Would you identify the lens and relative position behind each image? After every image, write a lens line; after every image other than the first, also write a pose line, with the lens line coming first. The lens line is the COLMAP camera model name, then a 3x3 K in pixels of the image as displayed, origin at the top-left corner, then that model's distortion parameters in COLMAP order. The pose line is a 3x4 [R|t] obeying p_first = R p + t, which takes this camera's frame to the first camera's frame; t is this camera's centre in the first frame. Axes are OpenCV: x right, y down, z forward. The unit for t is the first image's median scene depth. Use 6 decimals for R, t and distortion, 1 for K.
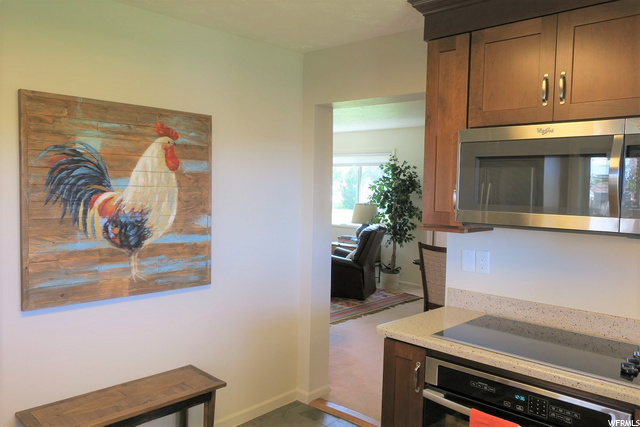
lens RADIAL K [[506.1, 0, 322.1], [0, 506.1, 214.5], [0, 0, 1]] dist [-0.003730, 0.008116]
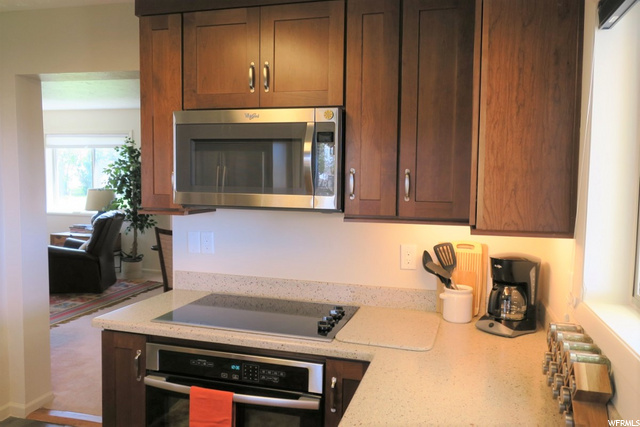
lens RADIAL K [[506.1, 0, 322.1], [0, 506.1, 214.5], [0, 0, 1]] dist [-0.003730, 0.008116]
pose [[0.887761, -0.043607, 0.458234, 0.062463], [0.029211, 0.998833, 0.038459, 0.004500], [-0.459377, -0.020756, 0.887999, -0.016272]]
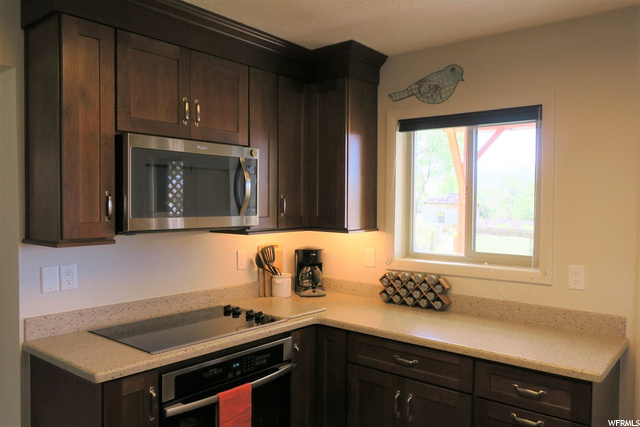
lens RADIAL K [[506.1, 0, 322.1], [0, 506.1, 214.5], [0, 0, 1]] dist [-0.003730, 0.008116]
pose [[-0.072753, -0.051531, 0.996018, -0.658544], [0.040973, 0.997667, 0.054609, -0.050622], [-0.996508, 0.044783, -0.070472, 0.675493]]
